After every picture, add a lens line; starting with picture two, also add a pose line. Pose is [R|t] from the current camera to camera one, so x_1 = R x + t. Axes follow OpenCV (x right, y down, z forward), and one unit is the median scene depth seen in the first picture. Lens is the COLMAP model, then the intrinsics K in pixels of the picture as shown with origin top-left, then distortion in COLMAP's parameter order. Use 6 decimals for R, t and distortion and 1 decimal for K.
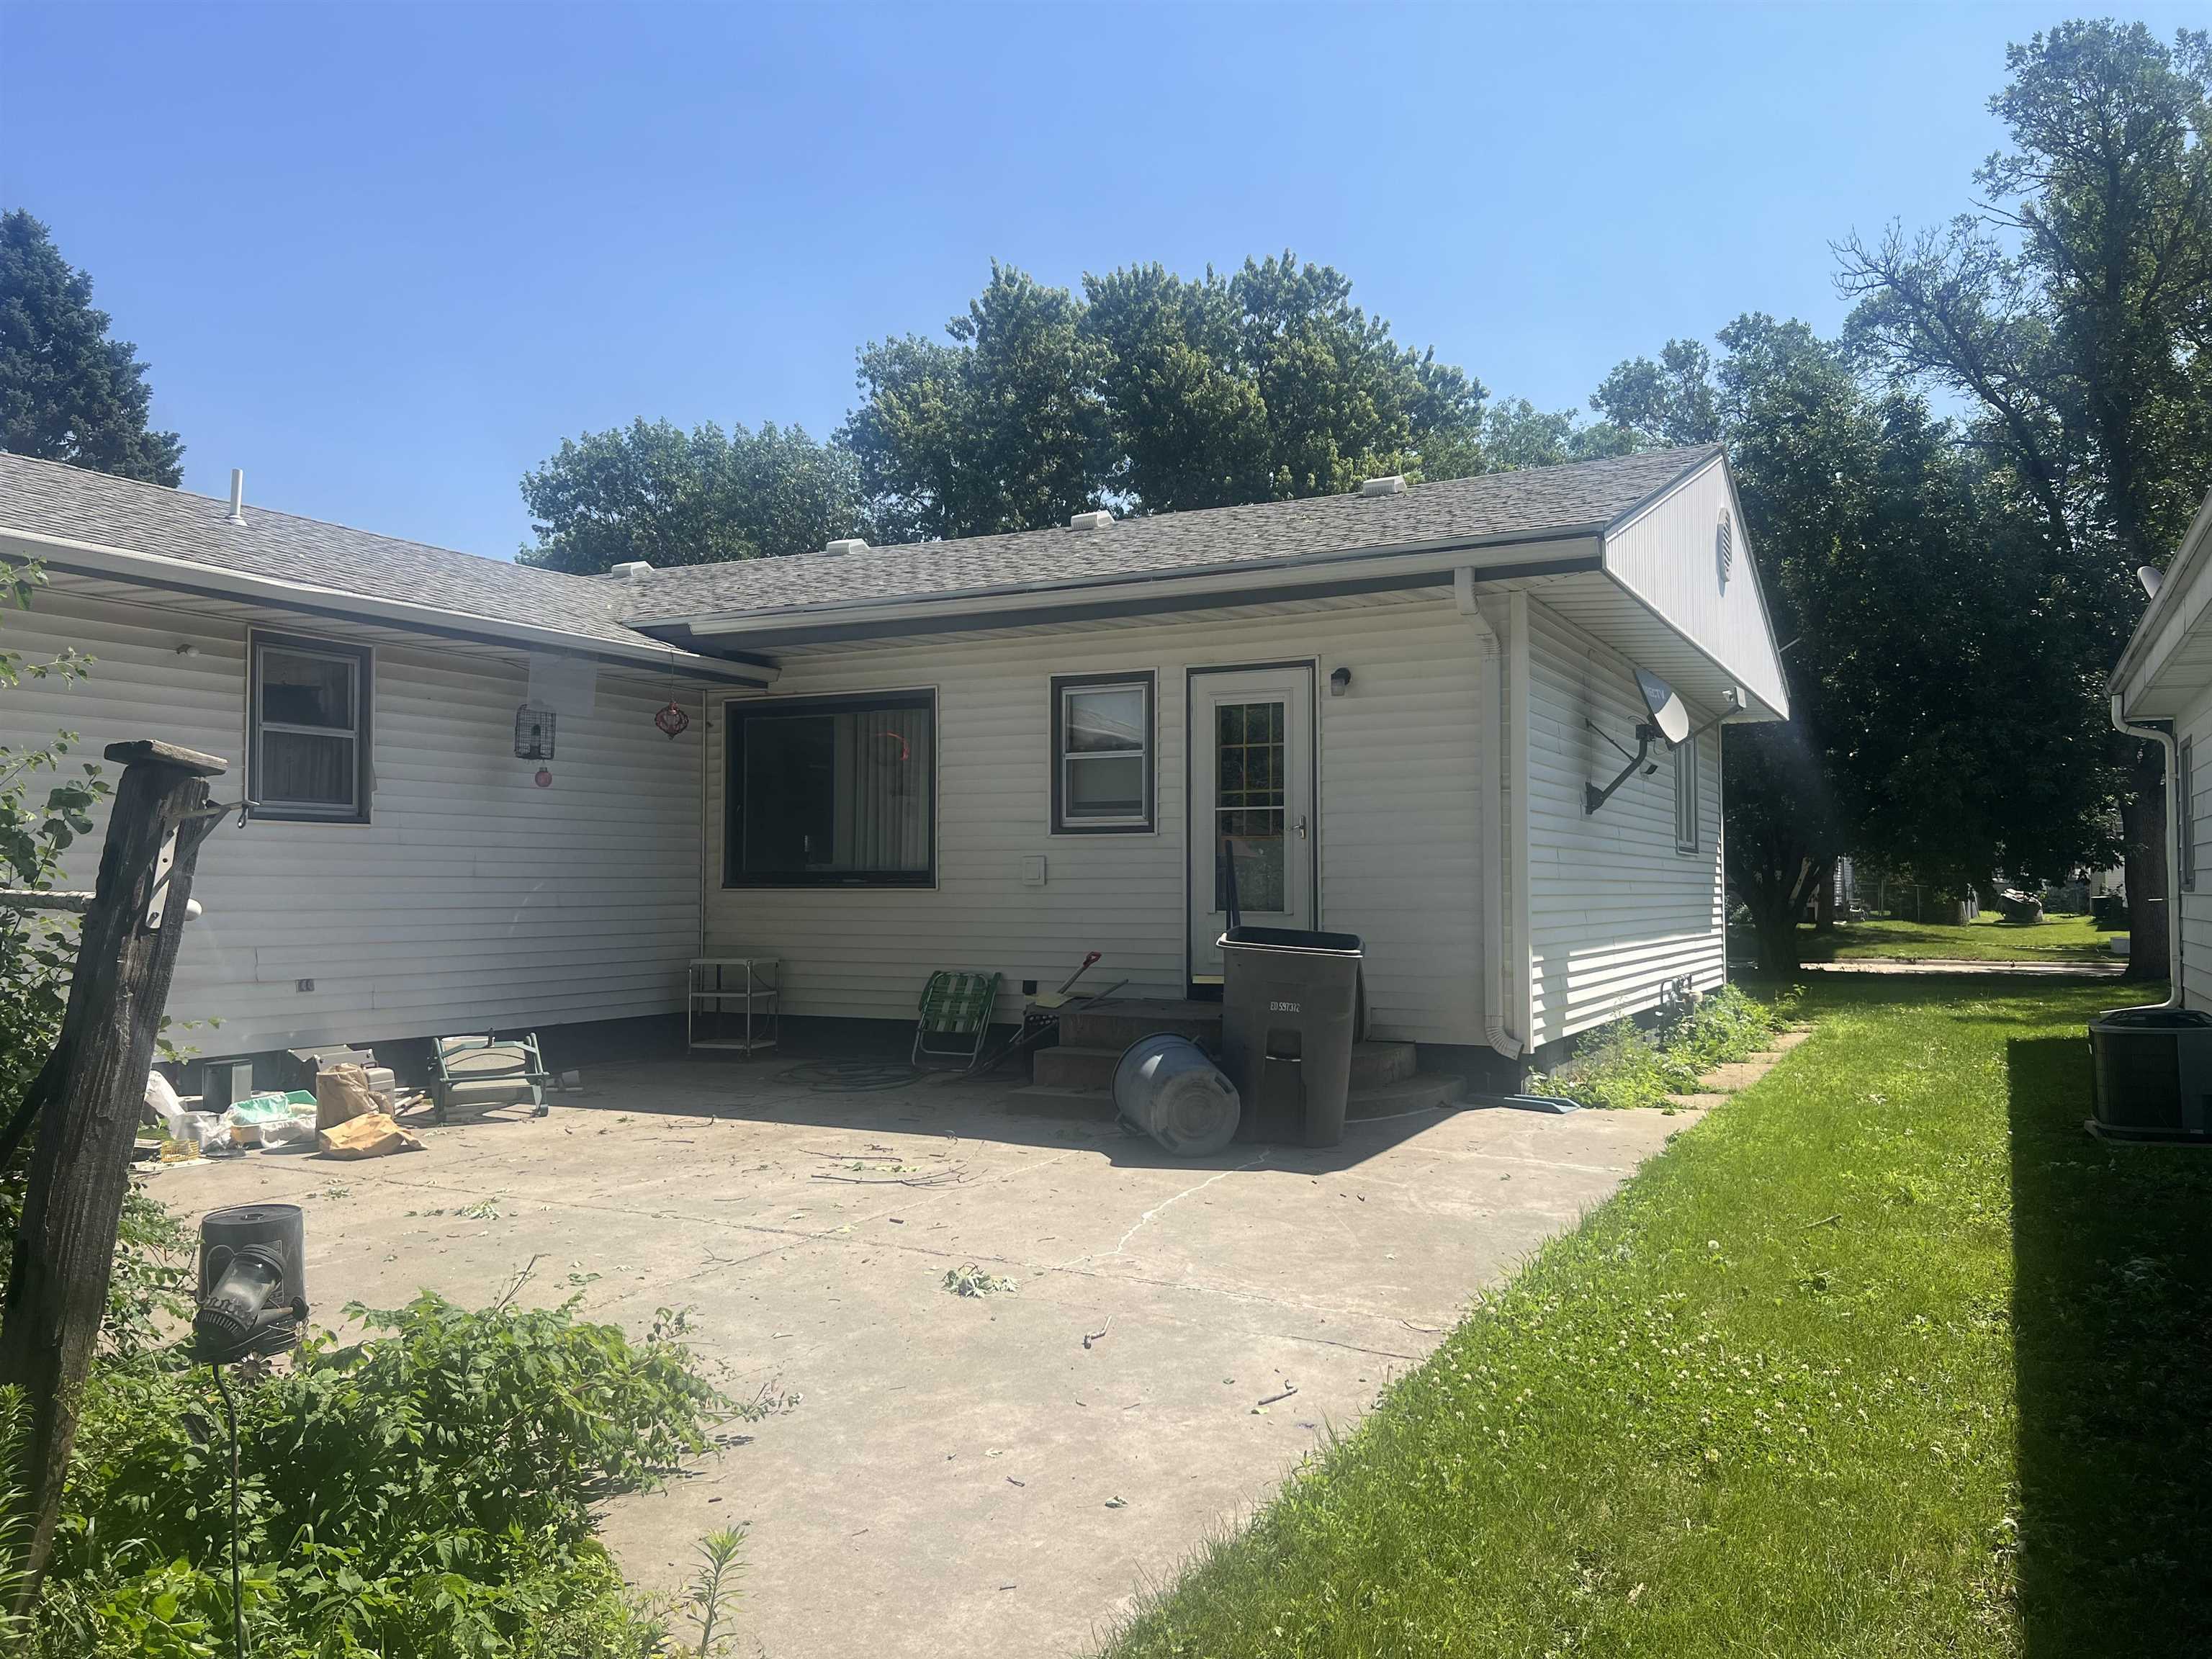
lens RADIAL K [[1661.2, 0, 1121.6], [0, 1661.2, 820.9], [0, 0, 1]] dist [0.045968, -0.056319]
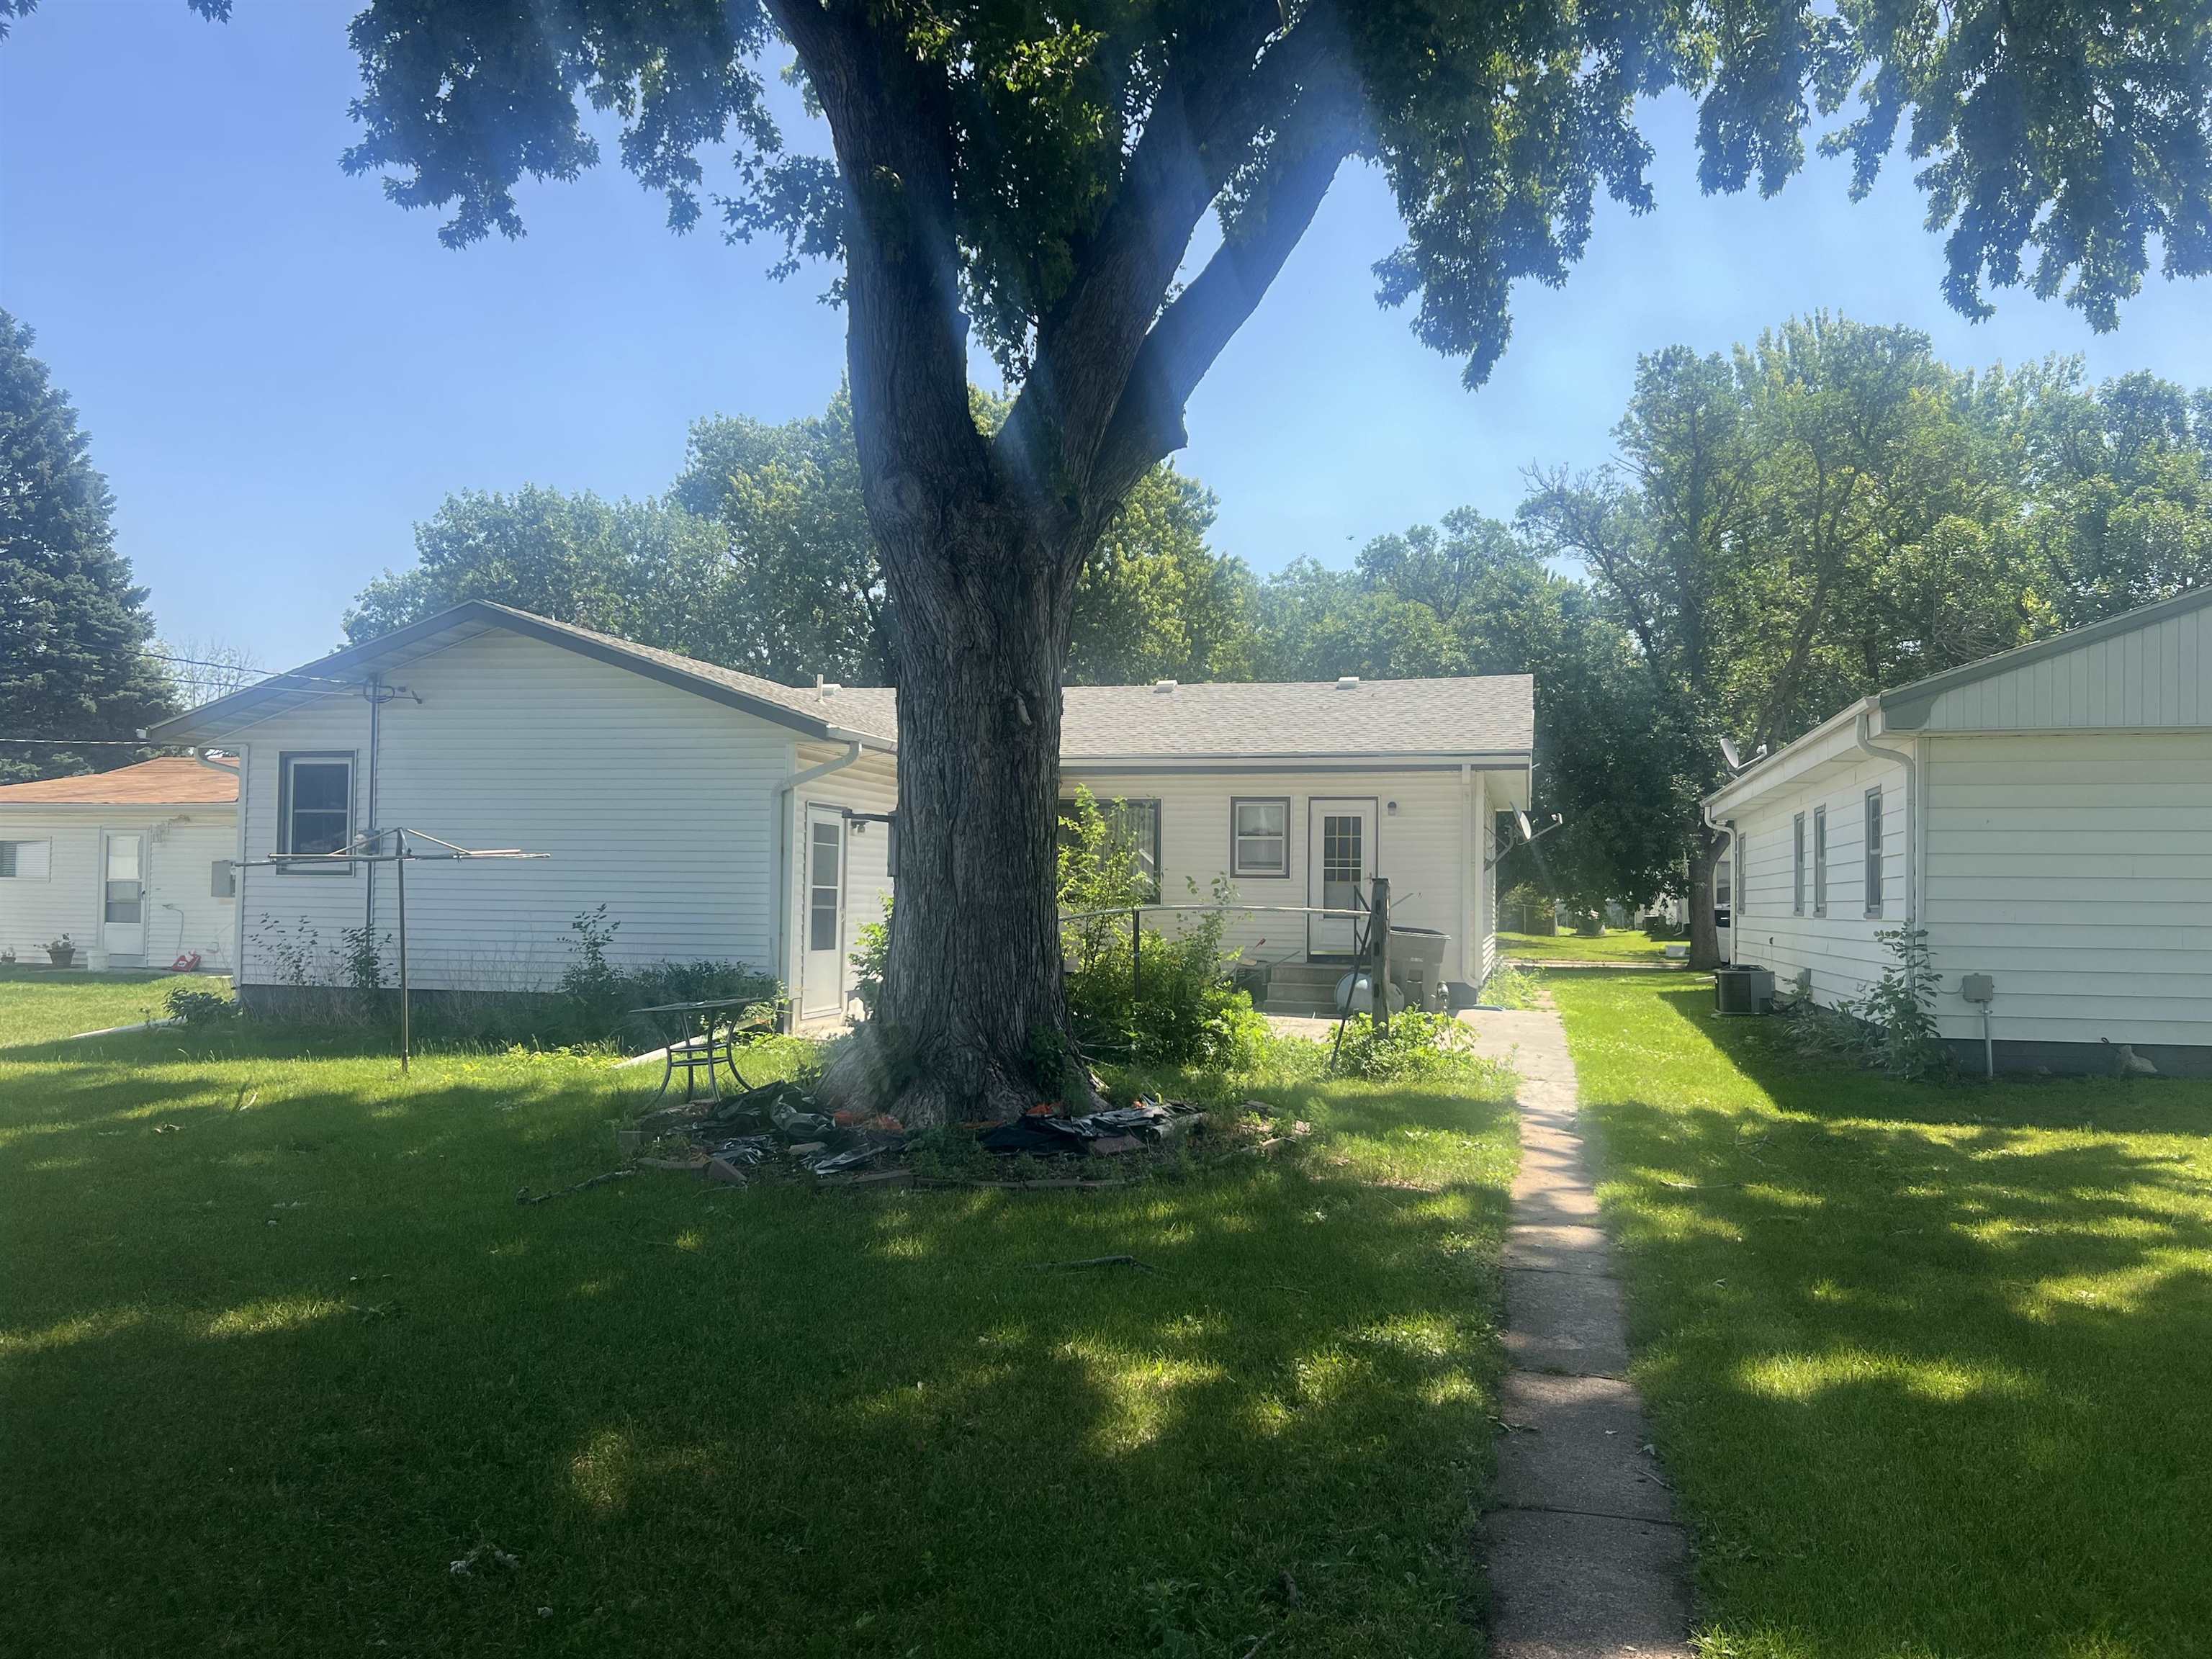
lens RADIAL K [[1722.4, 0, 1083.0], [0, 1722.4, 841.5], [0, 0, 1]] dist [0.043844, -0.065369]
pose [[0.973840, 0.022206, 0.226148, -0.324390], [-0.024204, 0.999689, 0.006064, -0.020617], [-0.225943, -0.011379, 0.974074, -0.447553]]
